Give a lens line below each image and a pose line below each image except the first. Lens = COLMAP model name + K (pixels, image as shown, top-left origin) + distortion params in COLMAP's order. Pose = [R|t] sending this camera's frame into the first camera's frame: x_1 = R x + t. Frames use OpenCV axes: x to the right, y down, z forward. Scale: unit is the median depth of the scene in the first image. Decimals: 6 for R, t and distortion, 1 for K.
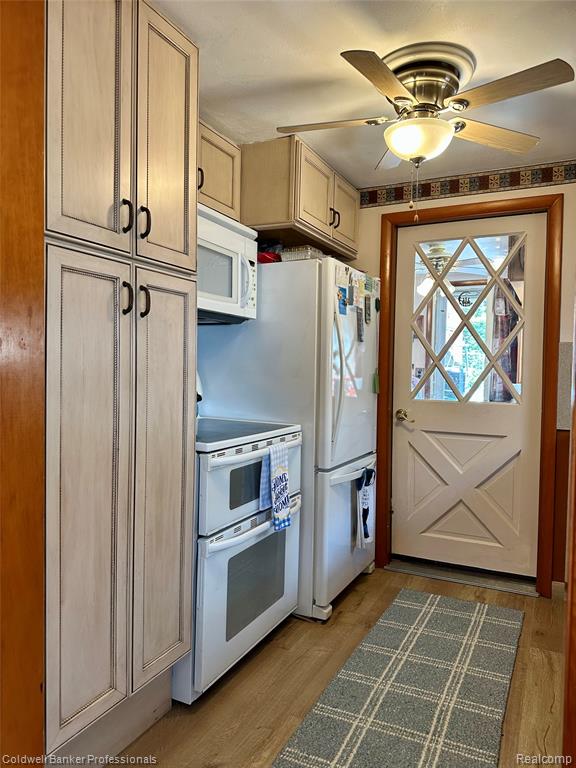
lens RADIAL K [[551.5, 0, 288.4], [0, 551.5, 385.0], [0, 0, 1]] dist [0.103287, -0.156887]
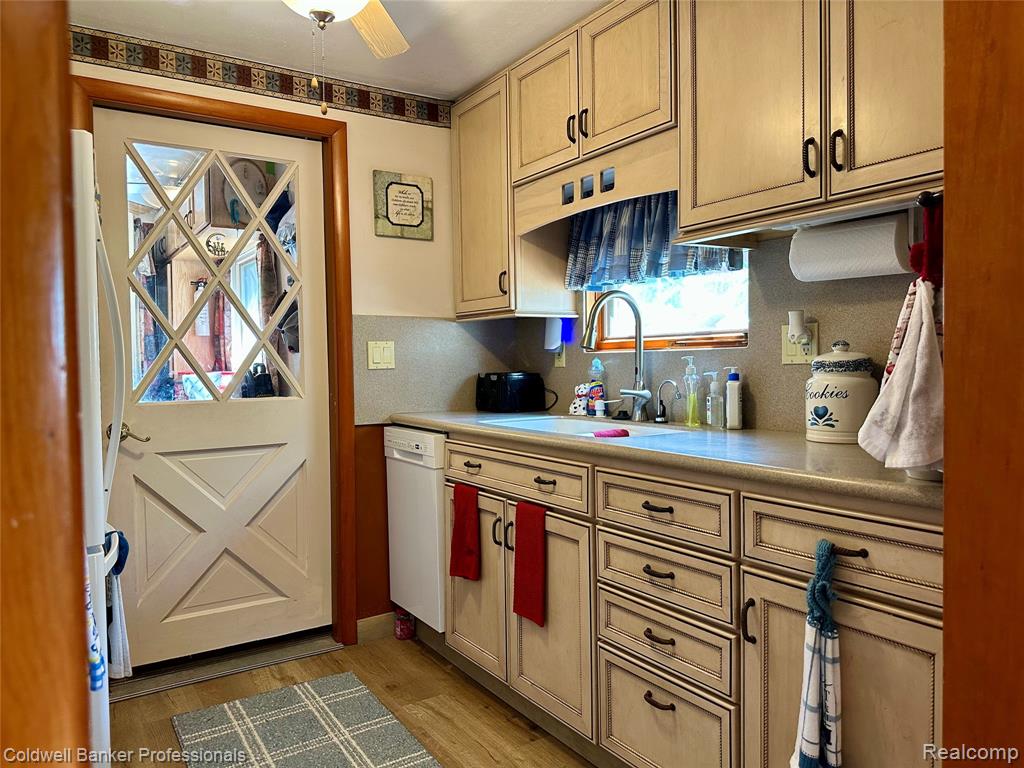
lens RADIAL K [[735.3, 0, 501.1], [0, 735.3, 384.5], [0, 0, 1]] dist [0.103287, -0.156887]
pose [[0.516962, -0.050640, 0.854509, -0.286164], [0.048655, 0.998373, 0.029731, 0.000509], [-0.854624, 0.026207, 0.518585, 0.276025]]
